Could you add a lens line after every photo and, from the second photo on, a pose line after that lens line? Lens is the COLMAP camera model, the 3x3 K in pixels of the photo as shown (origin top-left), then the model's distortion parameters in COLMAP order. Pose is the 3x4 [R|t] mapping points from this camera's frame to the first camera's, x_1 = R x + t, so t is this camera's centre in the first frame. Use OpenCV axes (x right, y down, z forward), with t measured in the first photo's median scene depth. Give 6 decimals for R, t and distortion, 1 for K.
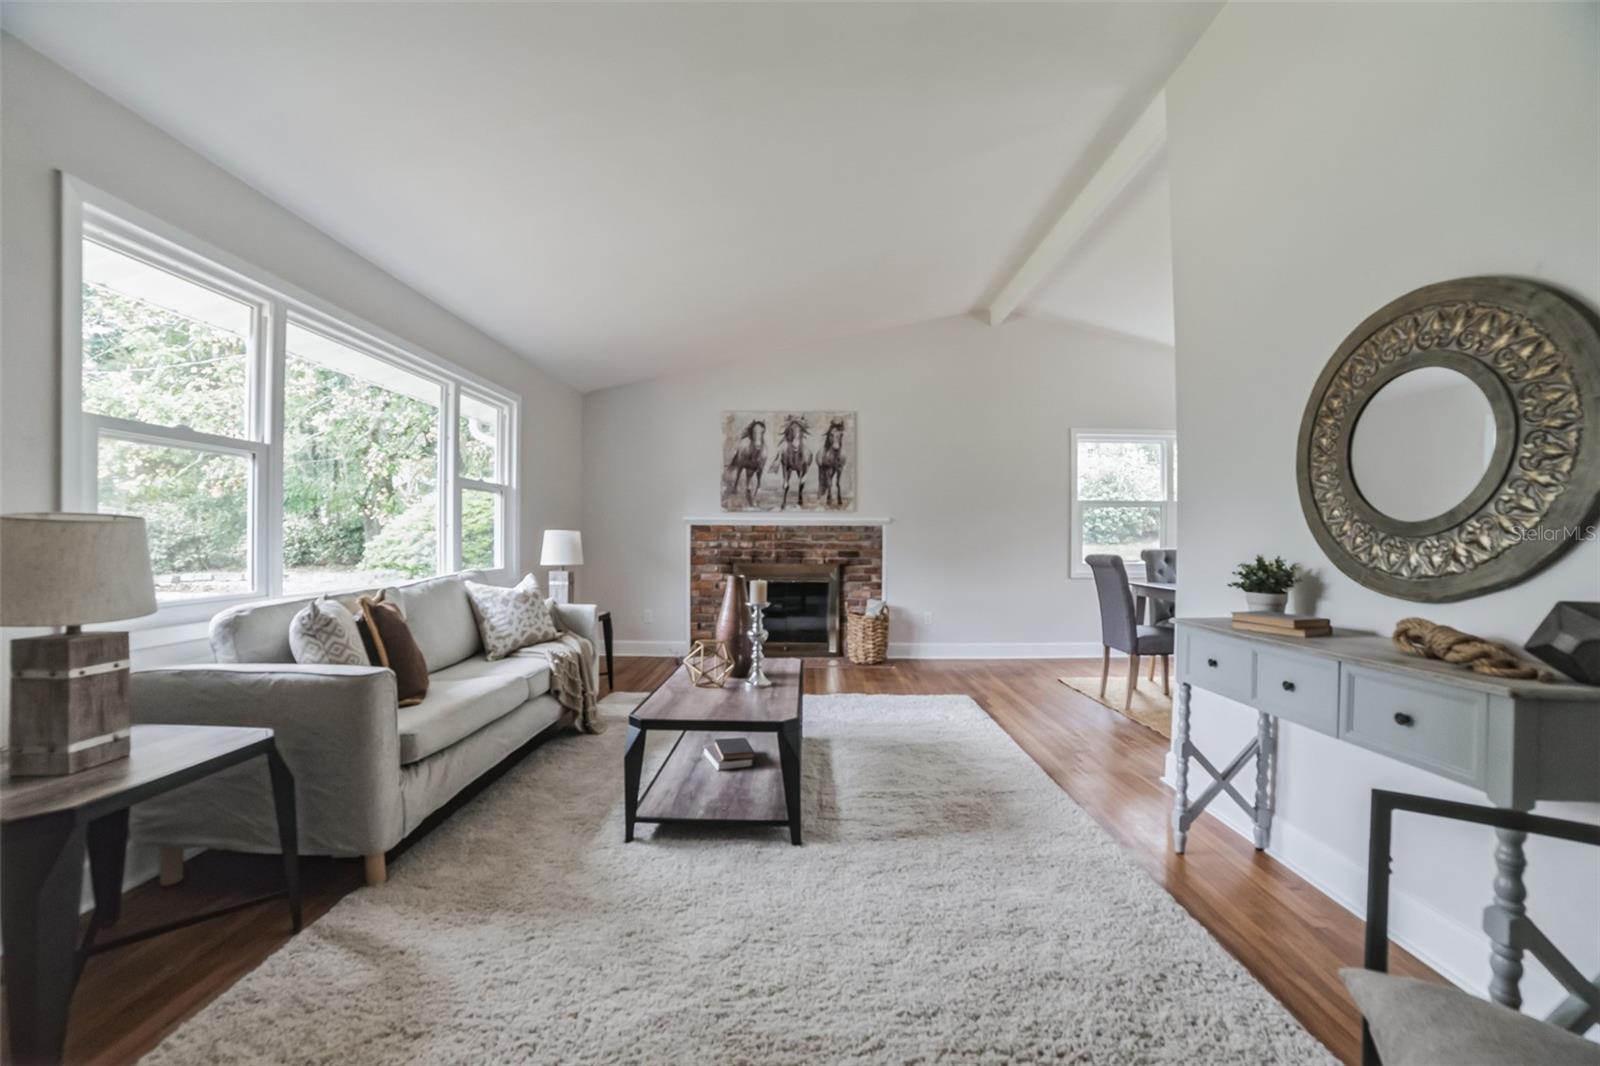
lens RADIAL K [[654.6, 0, 797.6], [0, 654.6, 545.9], [0, 0, 1]] dist [-0.101188, 0.036728]
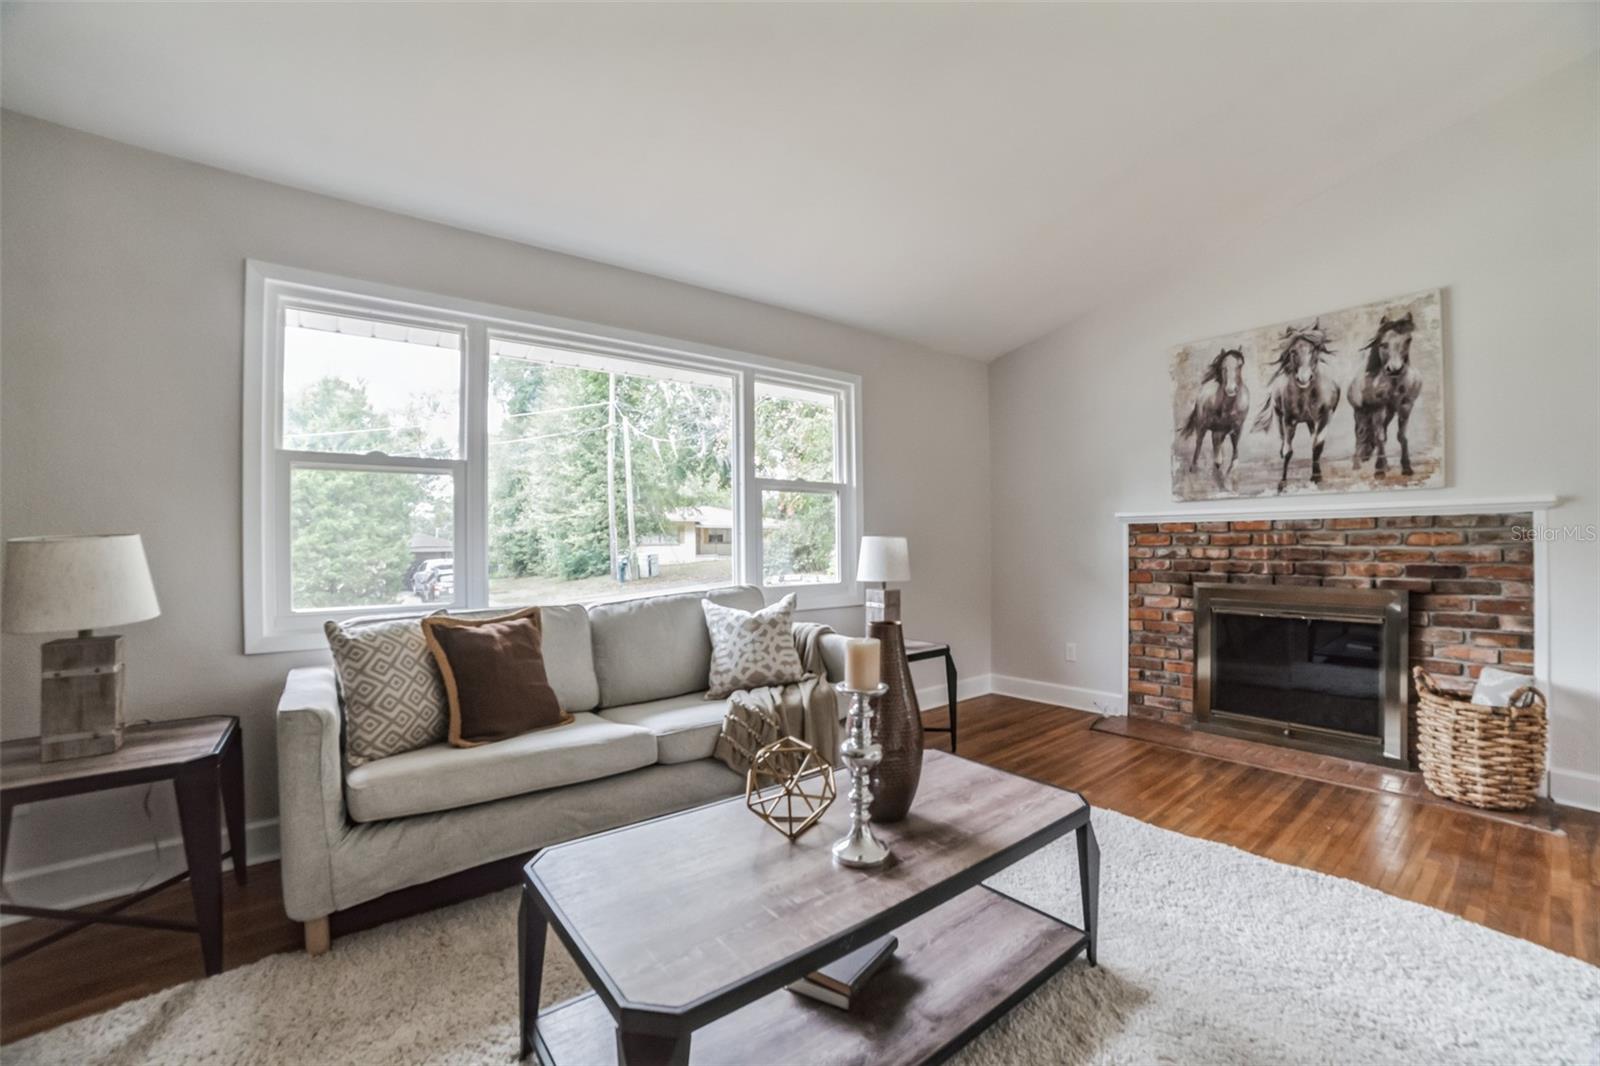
lens RADIAL K [[654.6, 0, 797.6], [0, 654.6, 545.9], [0, 0, 1]] dist [-0.101188, 0.036728]
pose [[0.634478, -0.009190, -0.772886, 0.132151], [0.003185, 0.999952, -0.009276, -0.004393], [0.772934, 0.003424, 0.634477, 0.318997]]
